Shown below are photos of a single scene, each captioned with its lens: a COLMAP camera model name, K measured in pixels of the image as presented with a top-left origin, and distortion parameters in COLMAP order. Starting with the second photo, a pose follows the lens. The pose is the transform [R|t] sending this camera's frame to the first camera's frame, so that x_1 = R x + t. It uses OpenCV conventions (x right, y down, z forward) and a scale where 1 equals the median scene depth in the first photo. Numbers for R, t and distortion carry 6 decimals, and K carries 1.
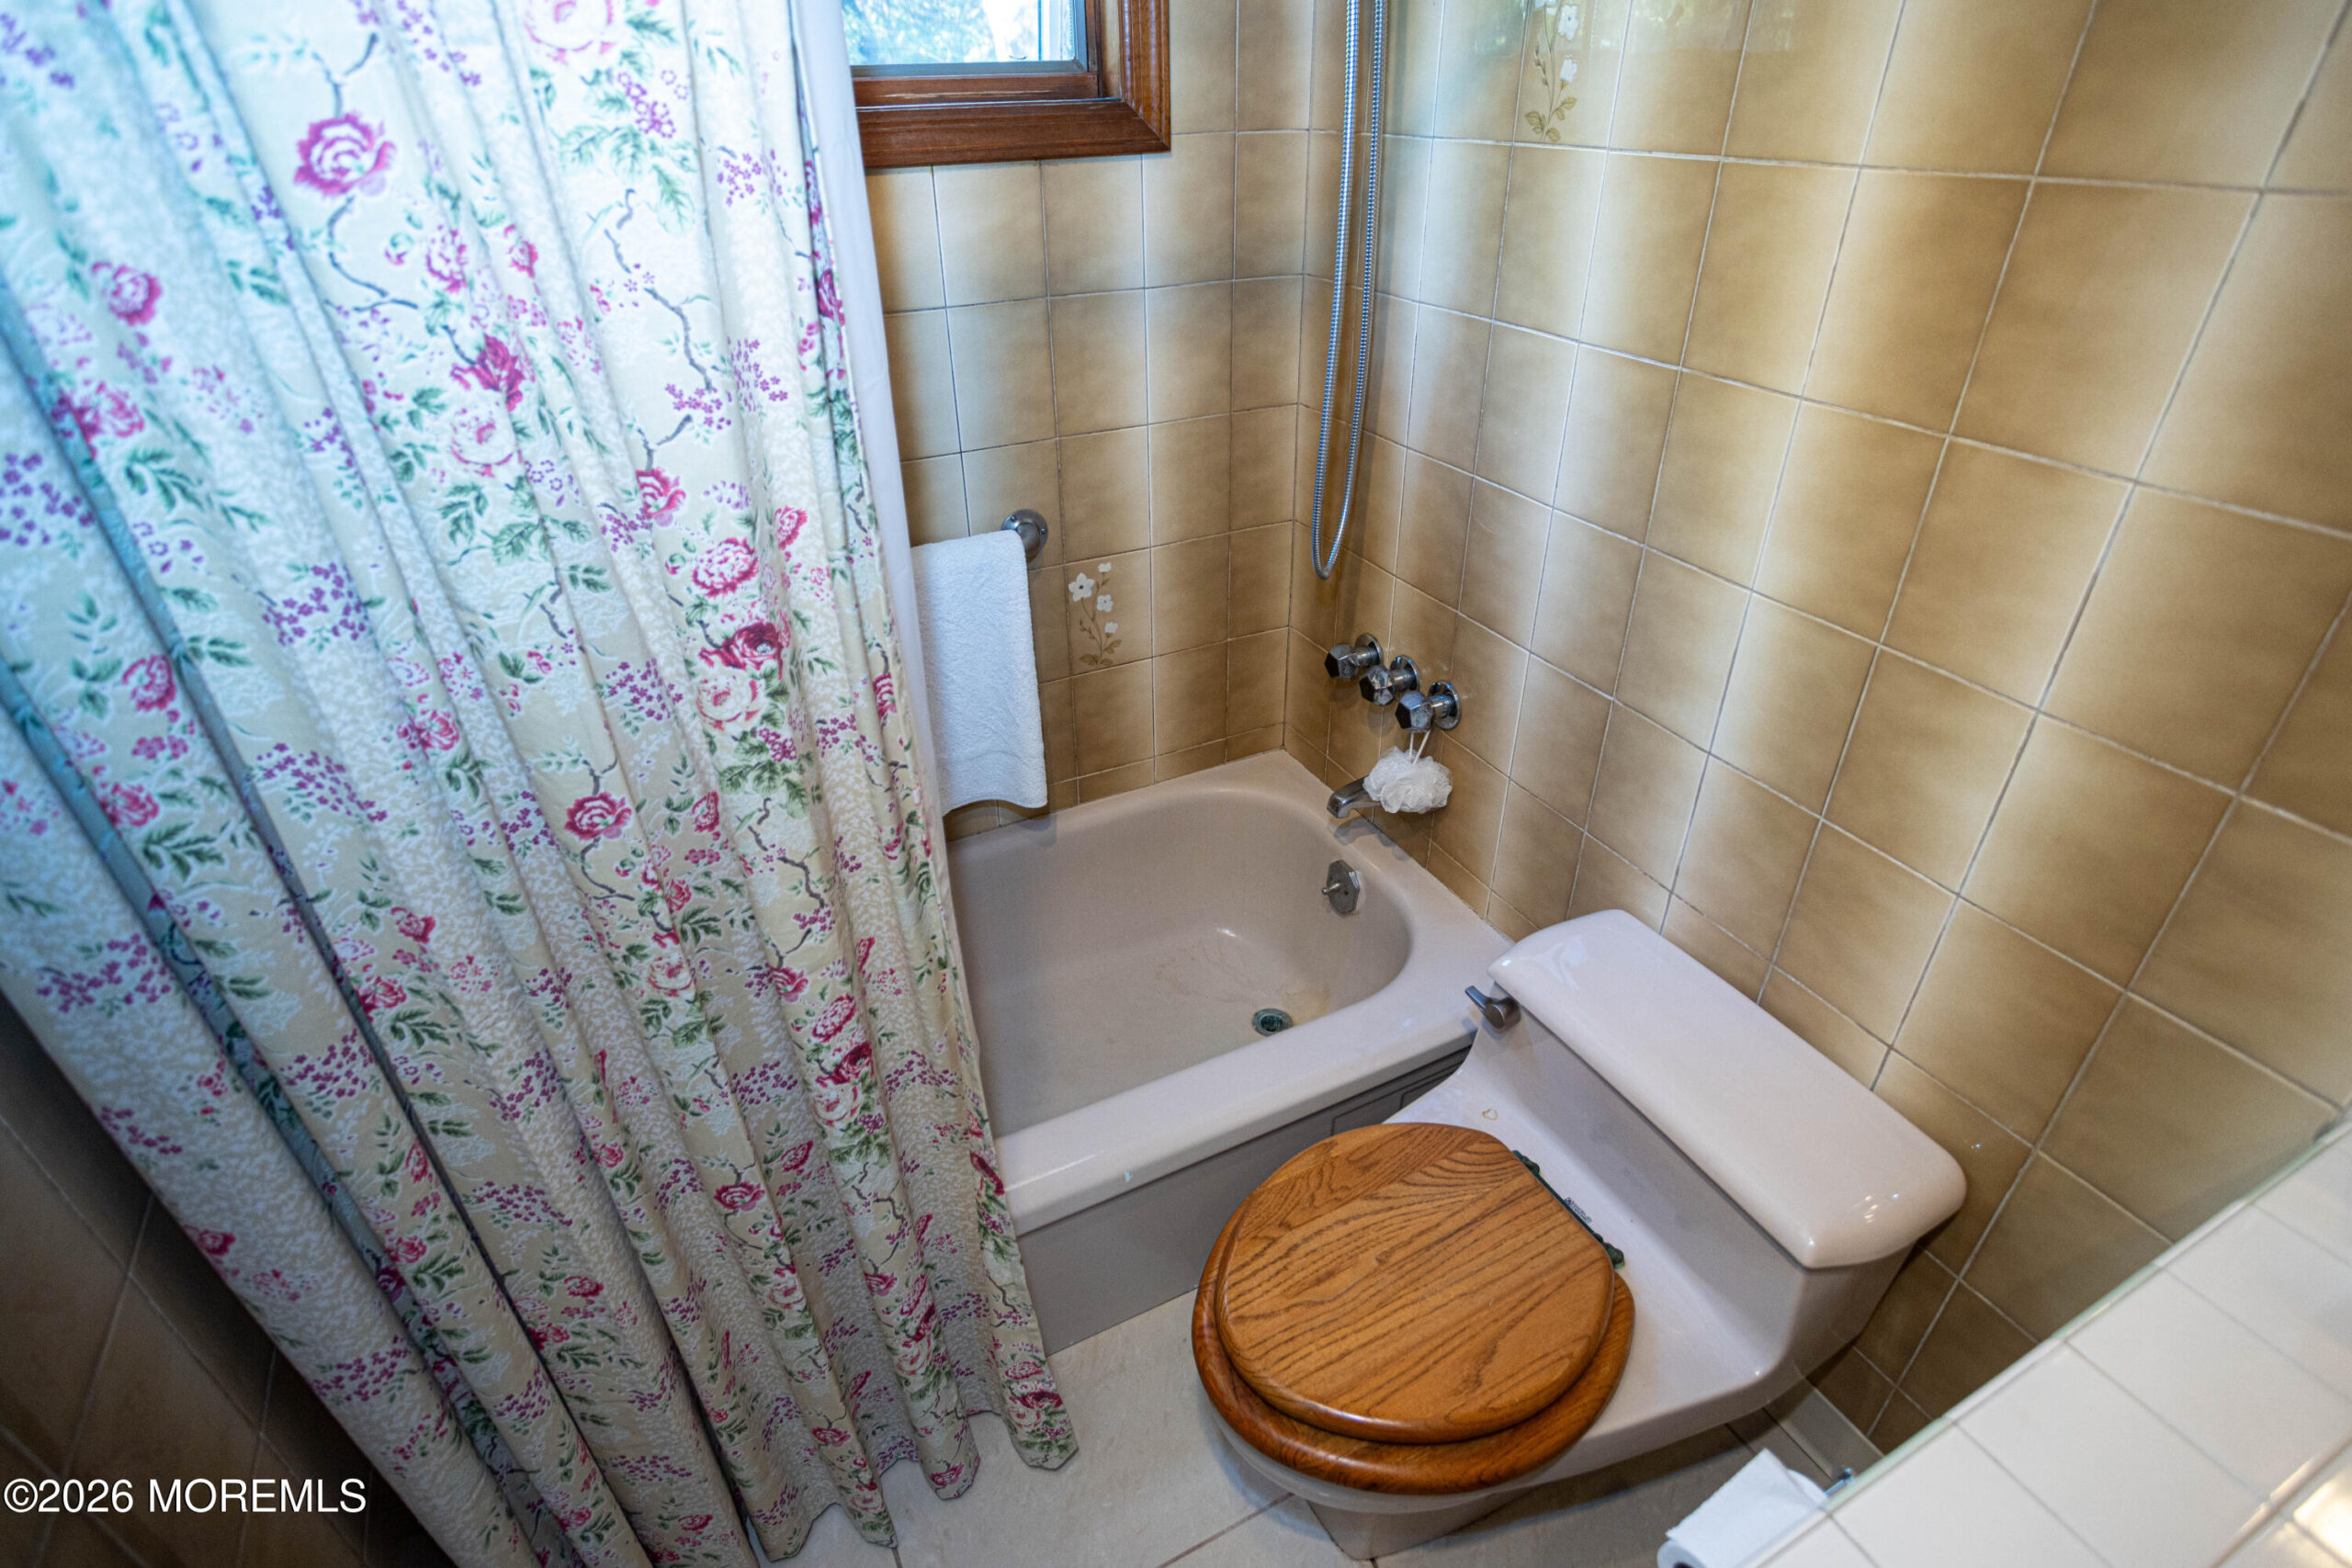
lens RADIAL K [[1144.1, 0, 1176.4], [0, 1144.1, 782.1], [0, 0, 1]] dist [-0.028956, 0.008100]
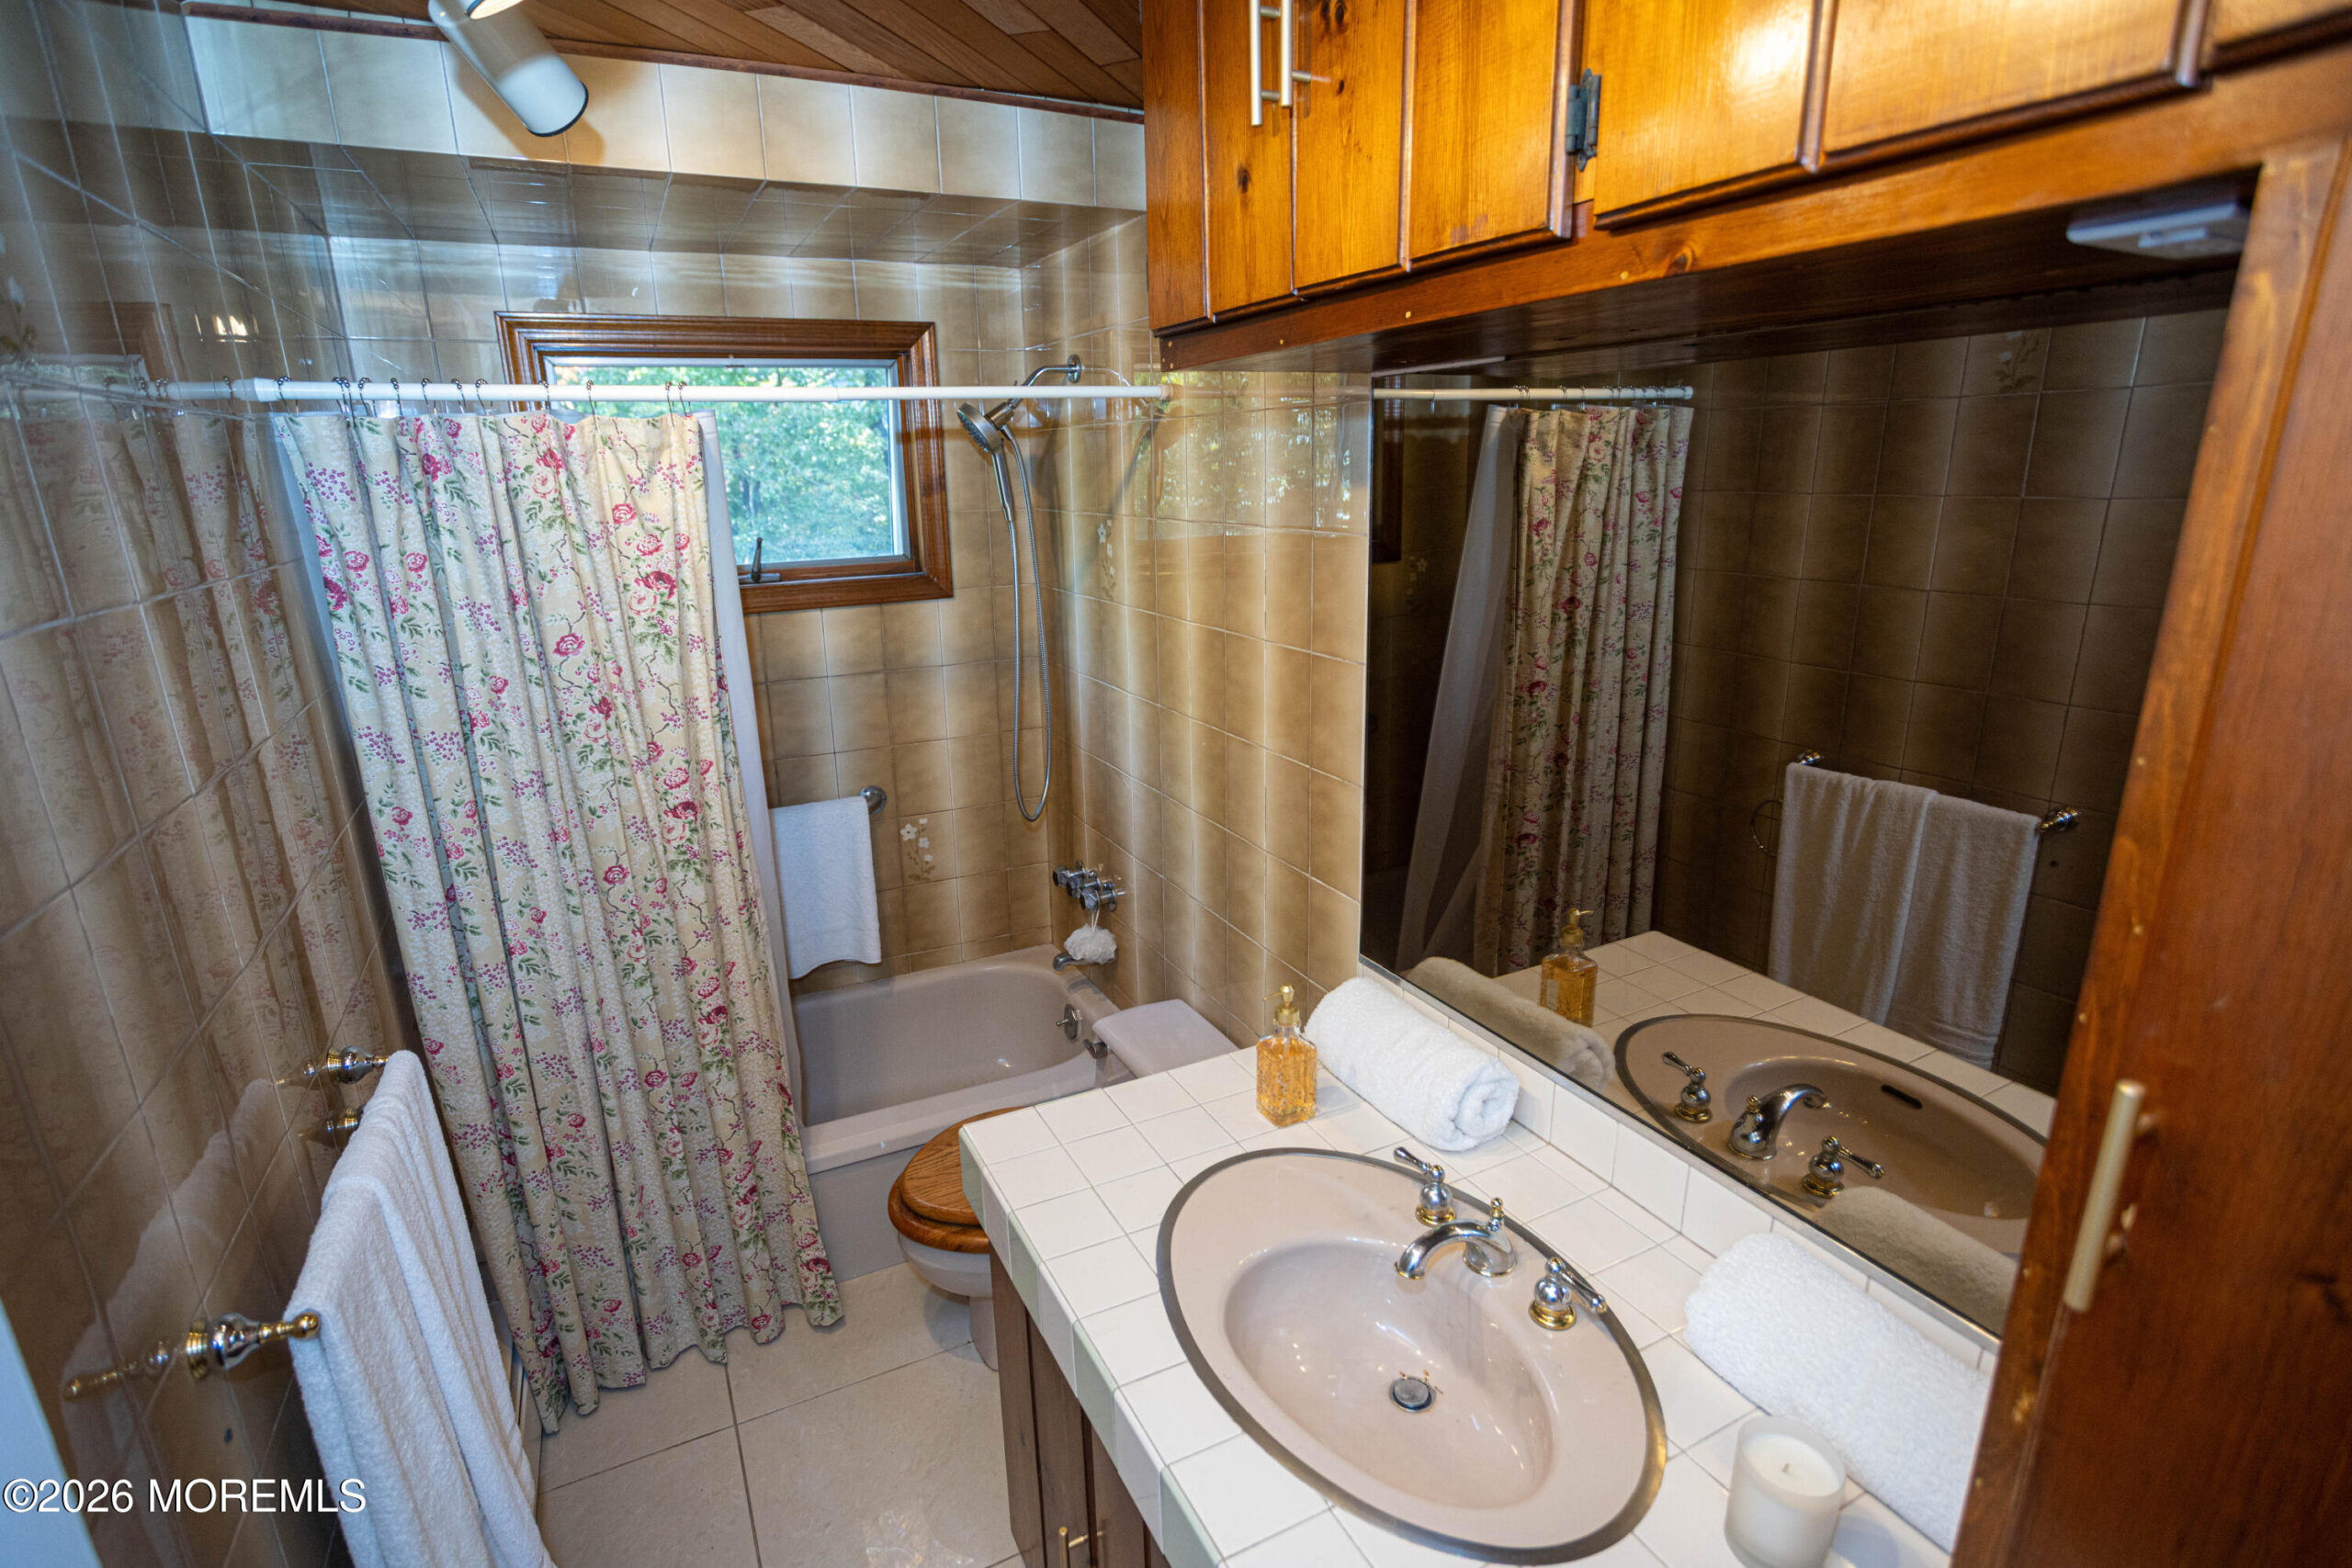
lens RADIAL K [[1144.1, 0, 1177.1], [0, 1144.1, 797.2], [0, 0, 1]] dist [-0.028956, 0.008100]
pose [[0.999998, -0.002228, -0.000134, 0.702015], [0.002111, 0.963431, -0.267948, 0.517031], [0.000726, 0.267947, 0.963433, -1.407667]]
